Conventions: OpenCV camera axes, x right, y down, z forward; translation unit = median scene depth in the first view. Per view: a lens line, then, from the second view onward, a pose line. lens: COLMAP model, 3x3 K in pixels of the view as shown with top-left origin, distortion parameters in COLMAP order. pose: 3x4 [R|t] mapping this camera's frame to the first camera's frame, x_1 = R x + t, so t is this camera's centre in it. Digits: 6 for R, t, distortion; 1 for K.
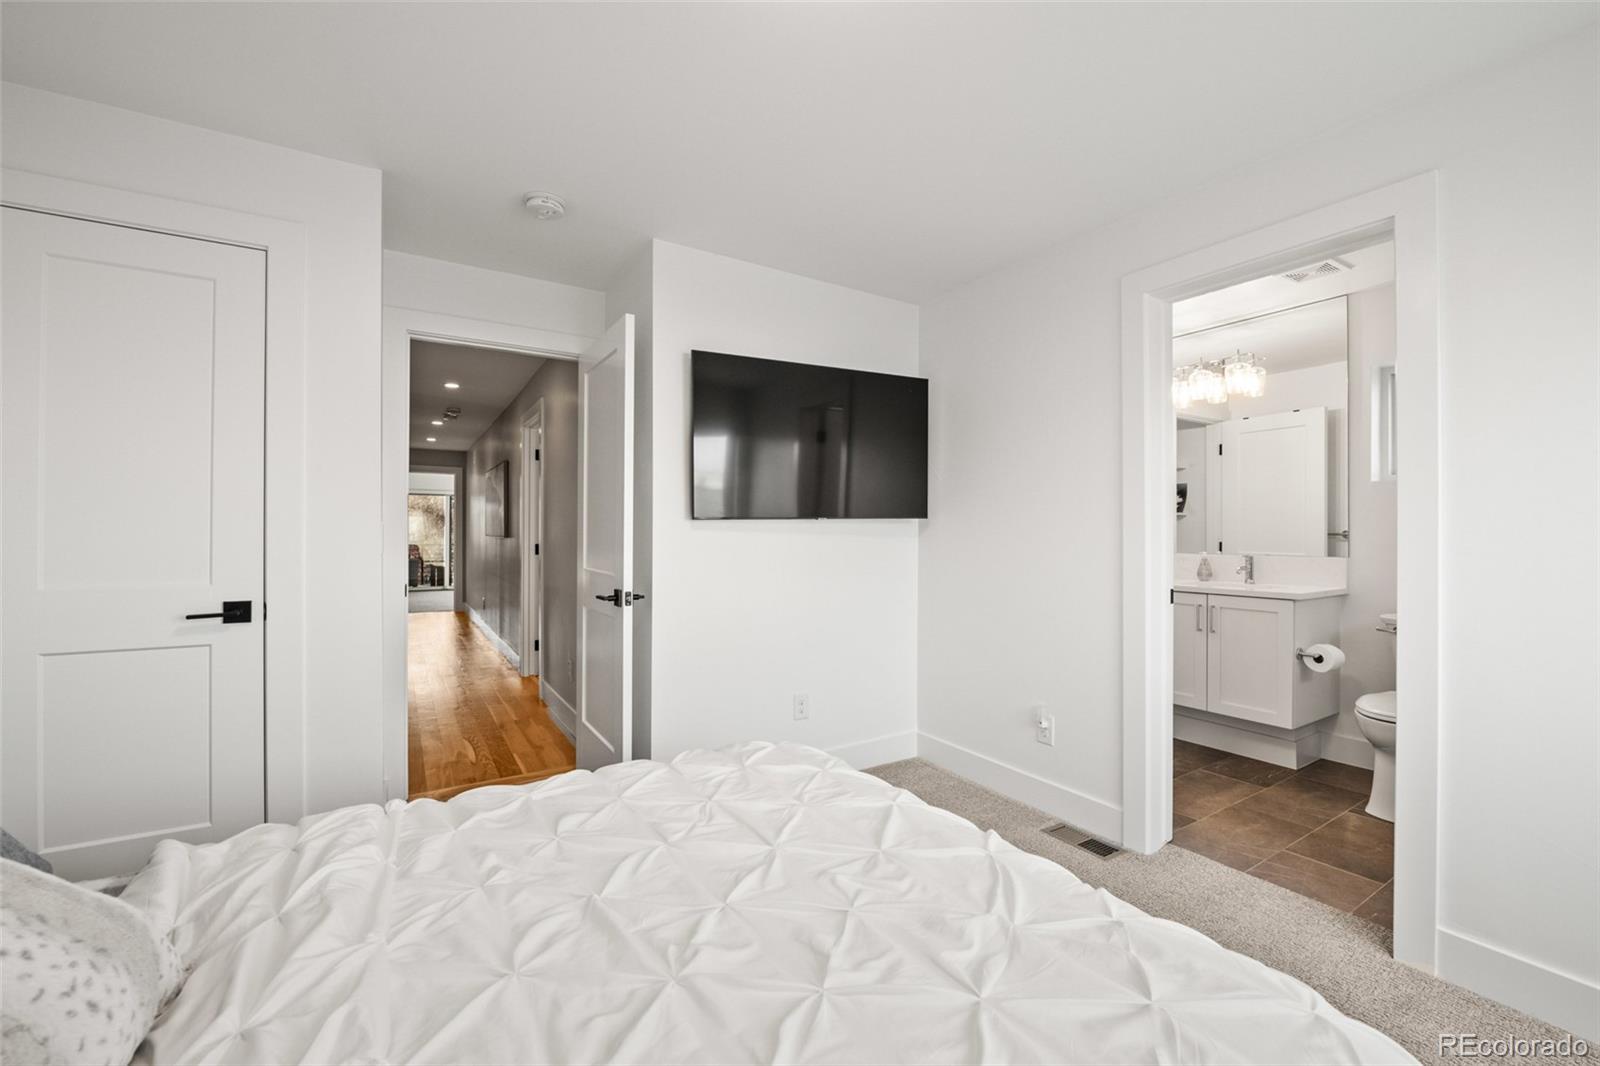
lens RADIAL K [[665.5, 0, 800.0], [0, 665.5, 533.0], [0, 0, 1]] dist [-0.001017, -0.000133]
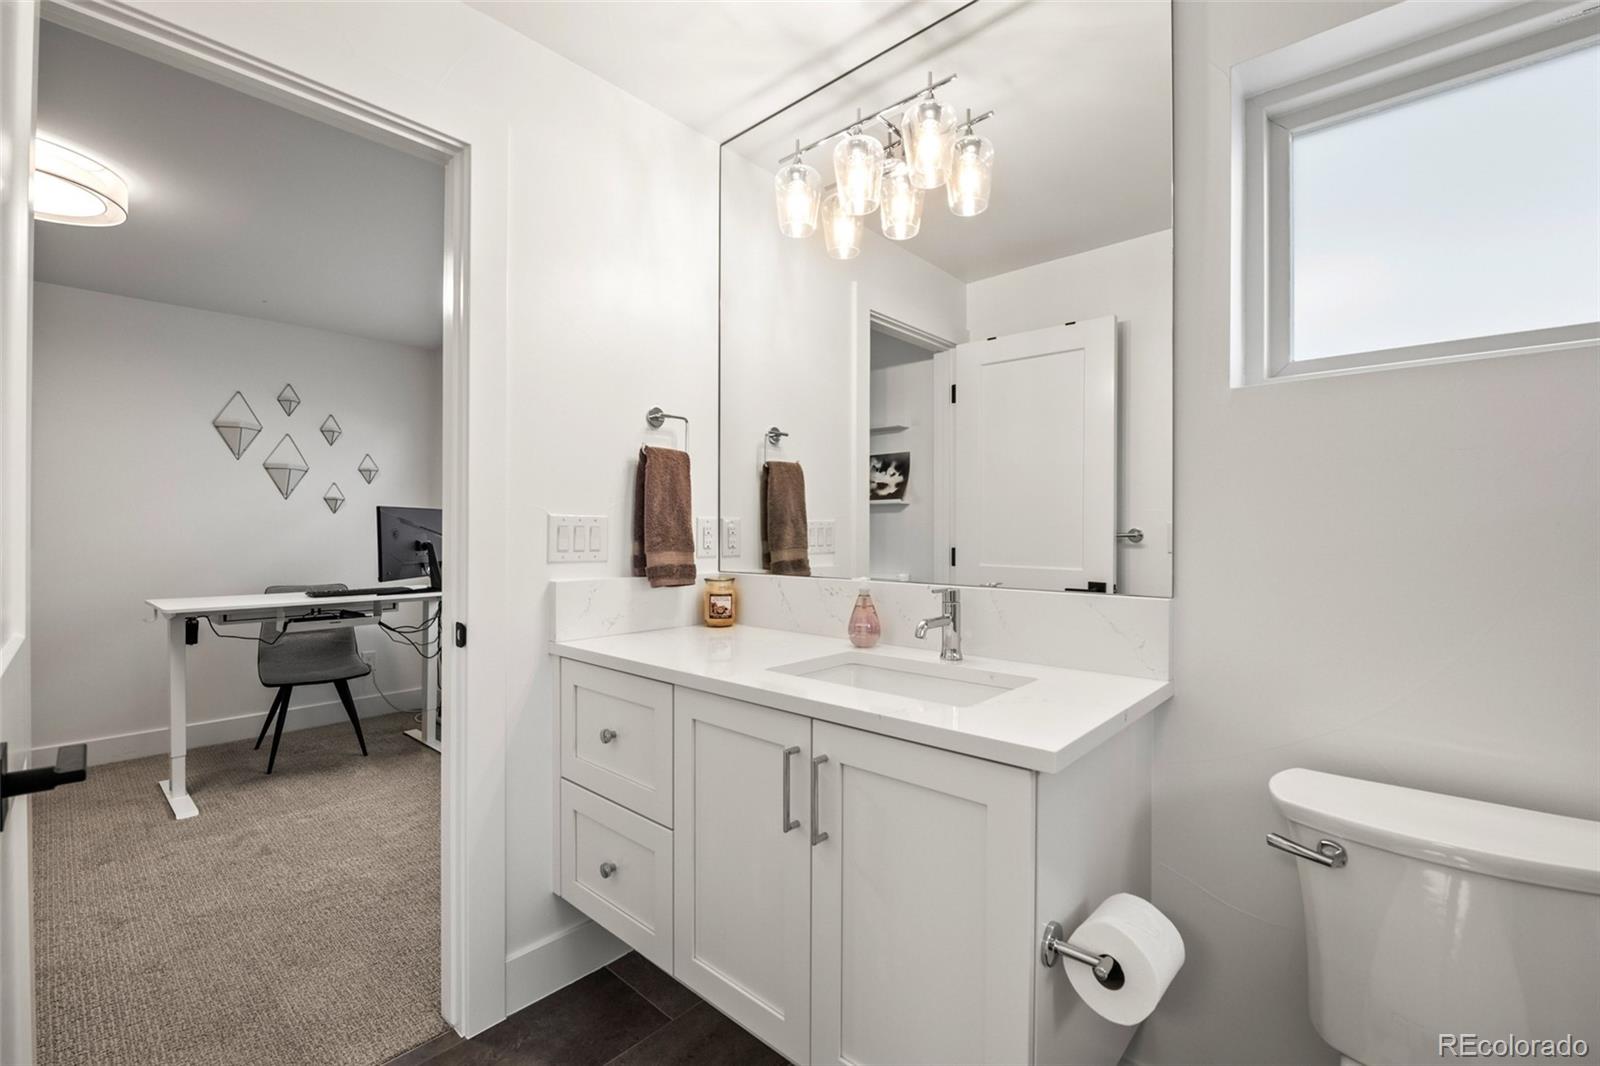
lens RADIAL K [[693.9, 0, 800.0], [0, 693.9, 533.0], [0, 0, 1]] dist [-0.002148, -0.000473]
pose [[0.961899, 0.005613, 0.273346, 0.514600], [-0.006018, 0.999982, 0.000643, 0.002049], [-0.273337, -0.002263, 0.961916, 0.677848]]
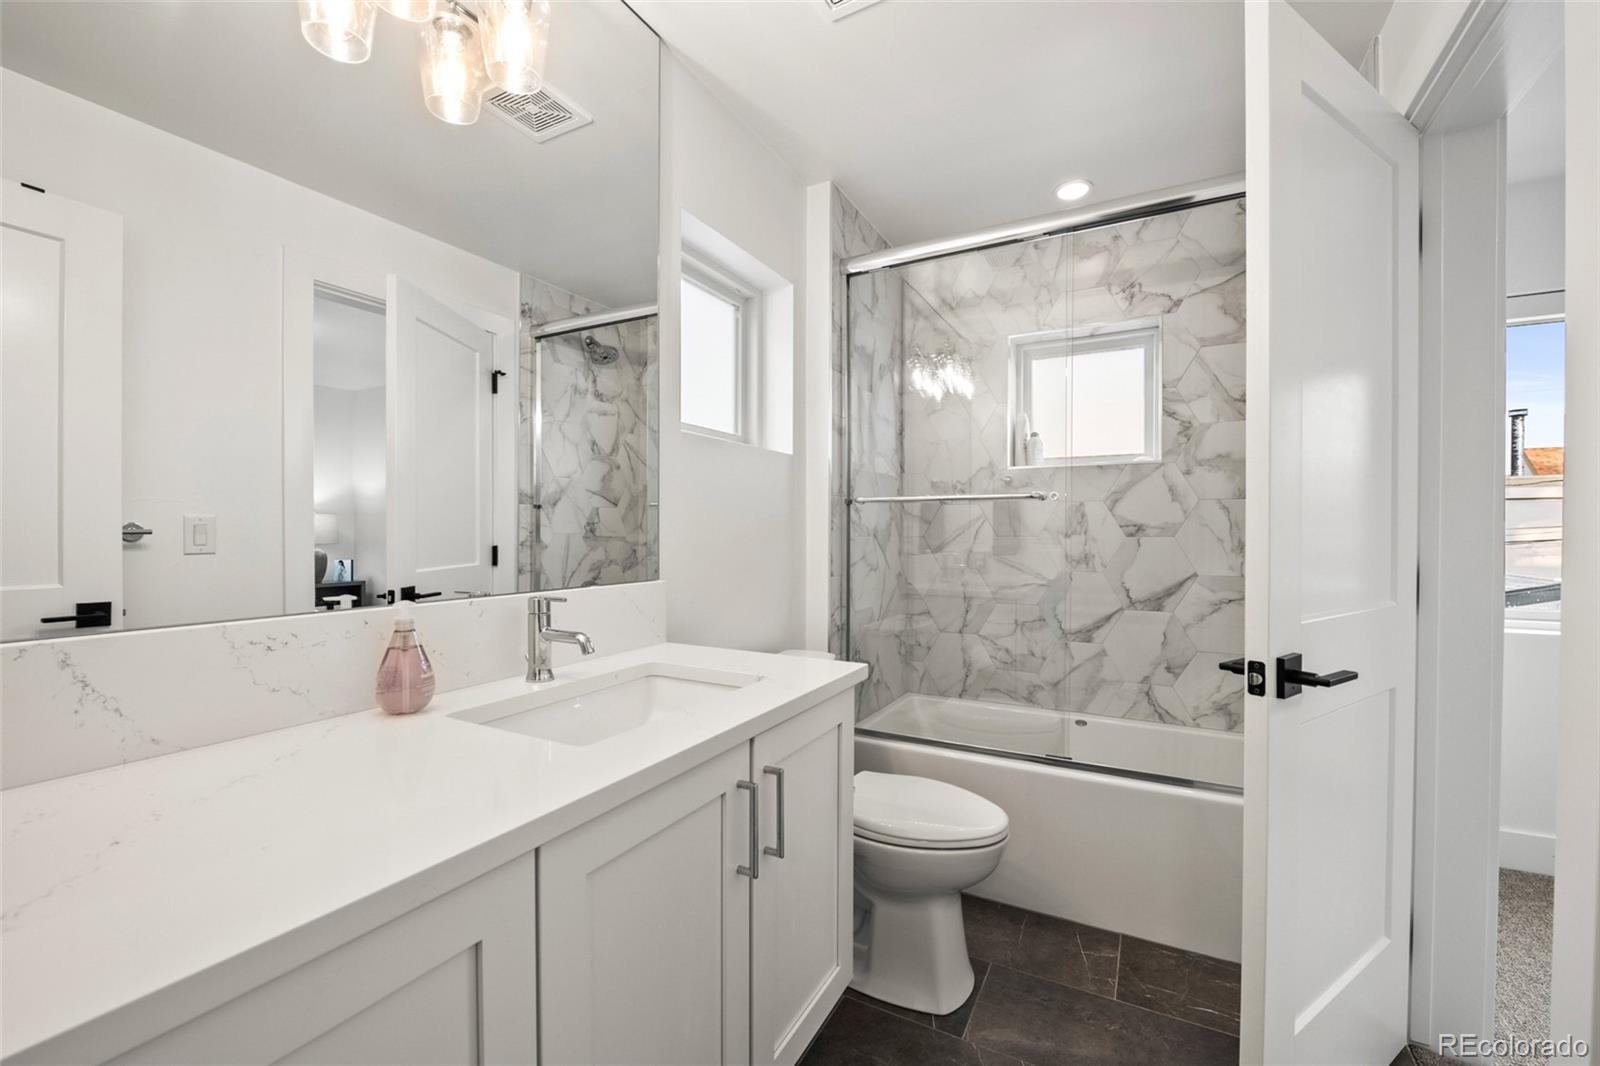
lens RADIAL K [[647.5, 0, 814.3], [0, 647.5, 533.1], [0, 0, 1]] dist [-0.001745, -0.000781]
pose [[-0.494896, -0.000837, 0.868952, 0.359999], [0.000905, 0.999998, 0.001479, 0.003562], [-0.868952, 0.001518, -0.494895, 1.111812]]
